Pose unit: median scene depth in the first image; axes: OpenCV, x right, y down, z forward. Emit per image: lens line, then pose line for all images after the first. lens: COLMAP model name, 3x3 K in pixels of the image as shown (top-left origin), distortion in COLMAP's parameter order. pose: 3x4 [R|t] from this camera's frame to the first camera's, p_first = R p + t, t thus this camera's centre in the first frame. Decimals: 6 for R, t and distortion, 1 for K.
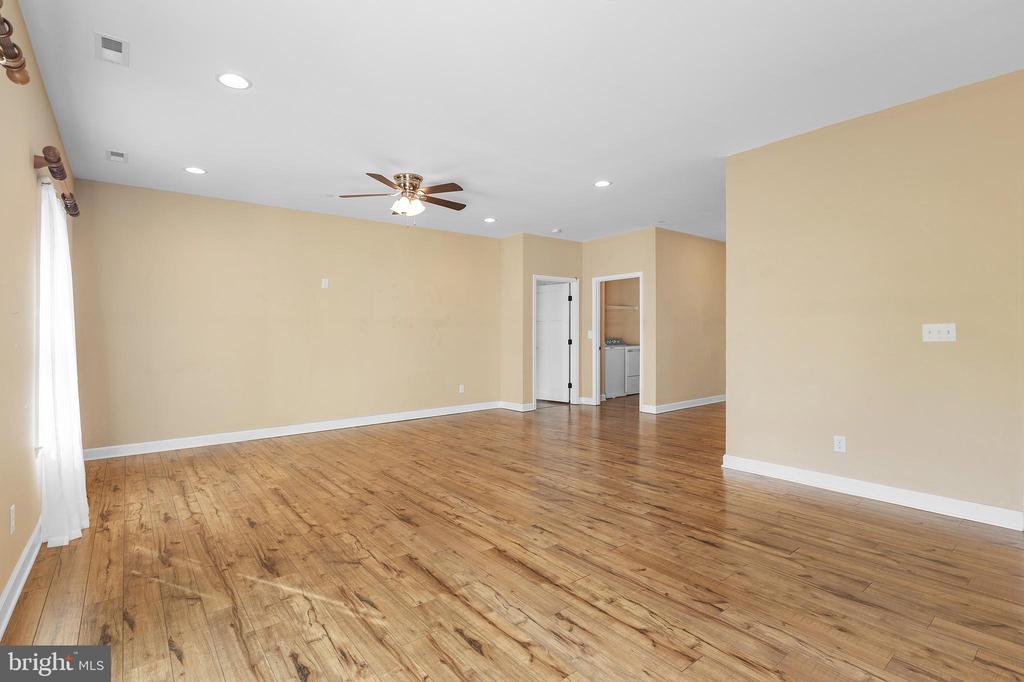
lens RADIAL K [[472.1, 0, 466.8], [0, 472.1, 330.5], [0, 0, 1]] dist [-0.000536, -0.000342]
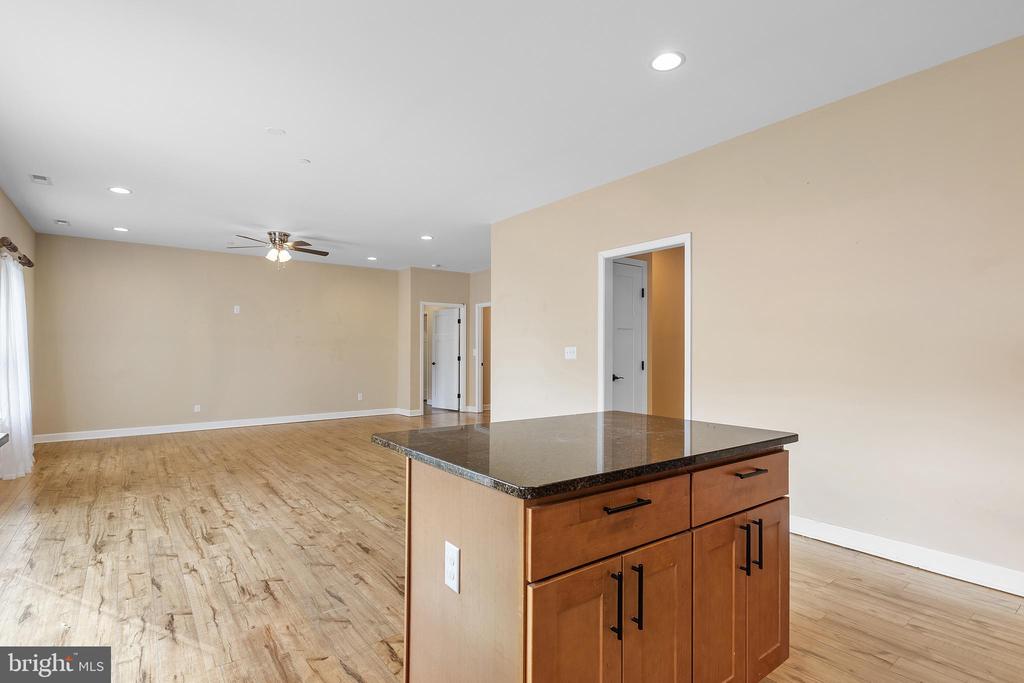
lens RADIAL K [[502.5, 0, 461.7], [0, 502.5, 348.4], [0, 0, 1]] dist [0.003734, 0.000026]
pose [[0.999276, 0.006435, -0.037489, 0.526376], [-0.006315, 0.999975, 0.003330, -0.009821], [0.037509, -0.003091, 0.999291, -0.472621]]
